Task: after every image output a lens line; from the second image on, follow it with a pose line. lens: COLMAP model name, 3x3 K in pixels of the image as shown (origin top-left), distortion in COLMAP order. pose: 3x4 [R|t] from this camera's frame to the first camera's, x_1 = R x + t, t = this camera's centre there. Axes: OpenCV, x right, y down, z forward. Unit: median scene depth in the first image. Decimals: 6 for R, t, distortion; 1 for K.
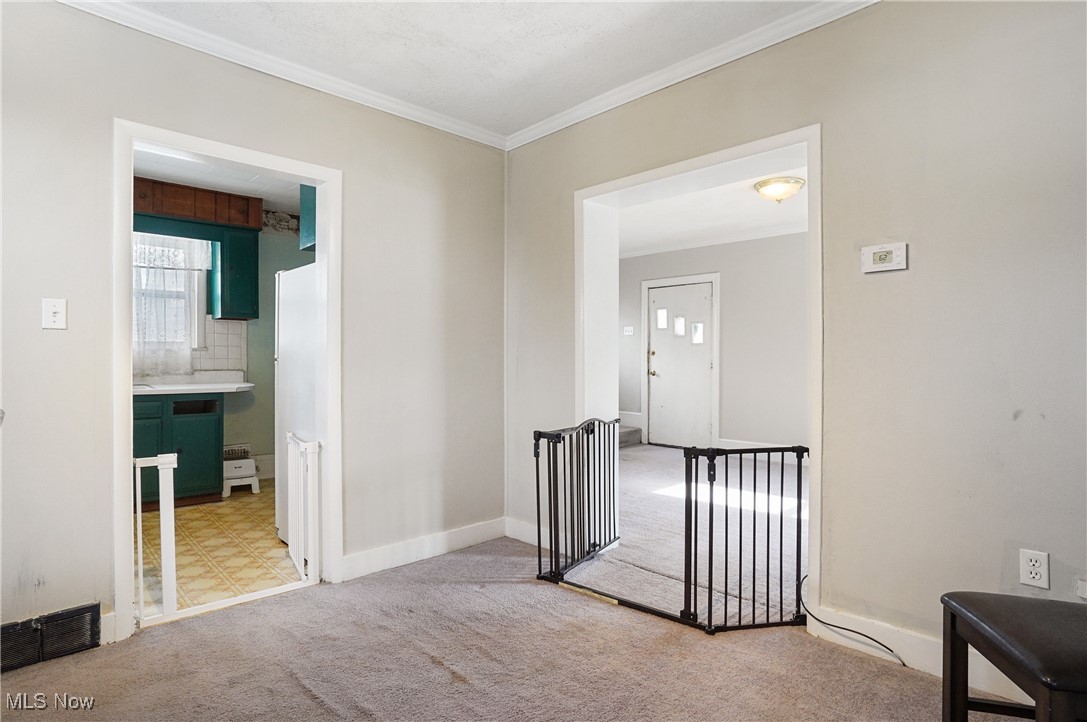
lens RADIAL K [[577.1, 0, 547.2], [0, 577.1, 362.0], [0, 0, 1]] dist [-0.061495, 0.030515]
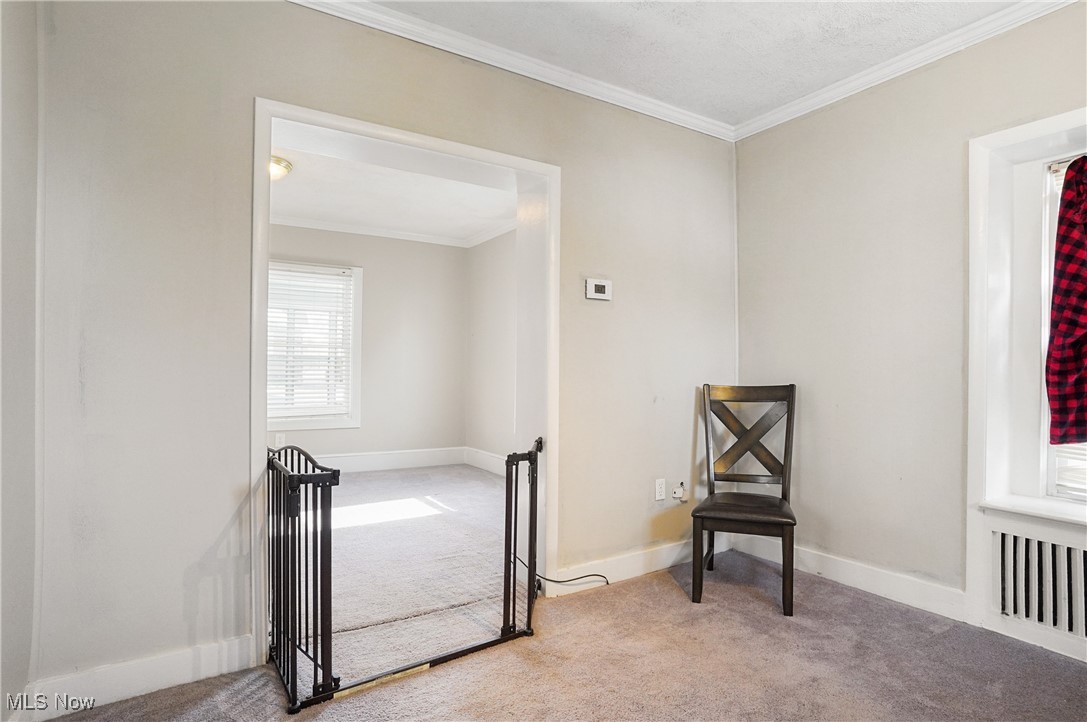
lens RADIAL K [[577.1, 0, 541.6], [0, 577.1, 365.2], [0, 0, 1]] dist [-0.061495, 0.030515]
pose [[0.200494, 0.008502, 0.979658, -0.689585], [-0.010355, 0.999925, -0.006559, 0.005457], [-0.979640, -0.008829, 0.200567, 0.763046]]
